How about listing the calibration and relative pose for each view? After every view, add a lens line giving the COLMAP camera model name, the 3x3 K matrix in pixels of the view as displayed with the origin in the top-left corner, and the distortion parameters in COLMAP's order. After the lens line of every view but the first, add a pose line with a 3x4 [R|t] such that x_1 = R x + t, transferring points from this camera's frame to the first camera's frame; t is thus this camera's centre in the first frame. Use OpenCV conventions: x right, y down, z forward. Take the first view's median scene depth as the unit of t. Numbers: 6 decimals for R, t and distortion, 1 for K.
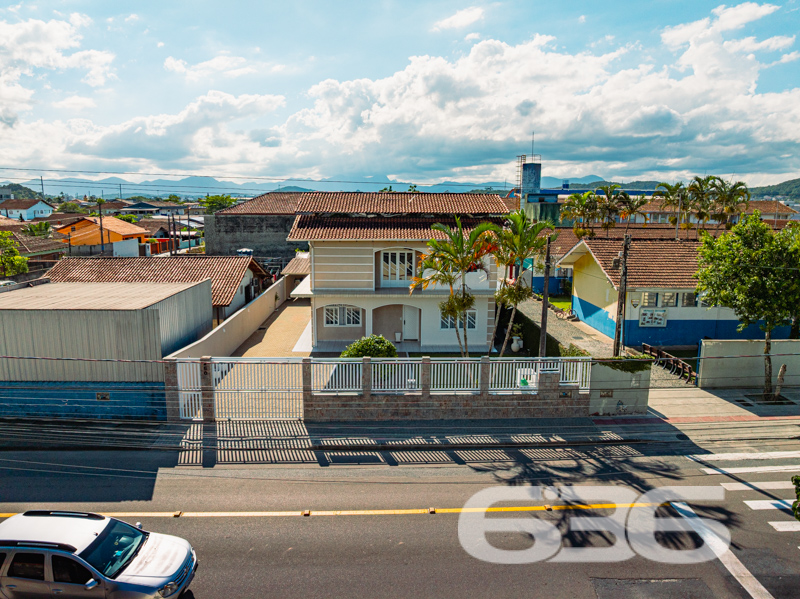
lens RADIAL K [[561.6, 0, 400.0], [0, 561.6, 299.5], [0, 0, 1]] dist [-0.029826, -0.000096]
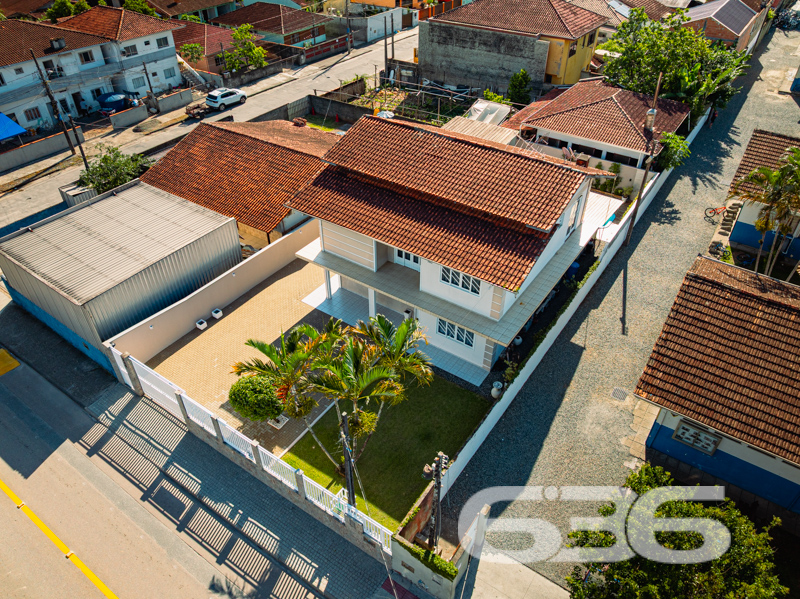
lens RADIAL K [[561.6, 0, 400.0], [0, 561.6, 299.5], [0, 0, 1]] dist [-0.029826, -0.000096]
pose [[0.805791, 0.365765, -0.465743, 0.669180], [-0.099421, 0.858854, 0.502480, -0.688579], [0.583795, -0.358589, 0.728421, 0.550594]]
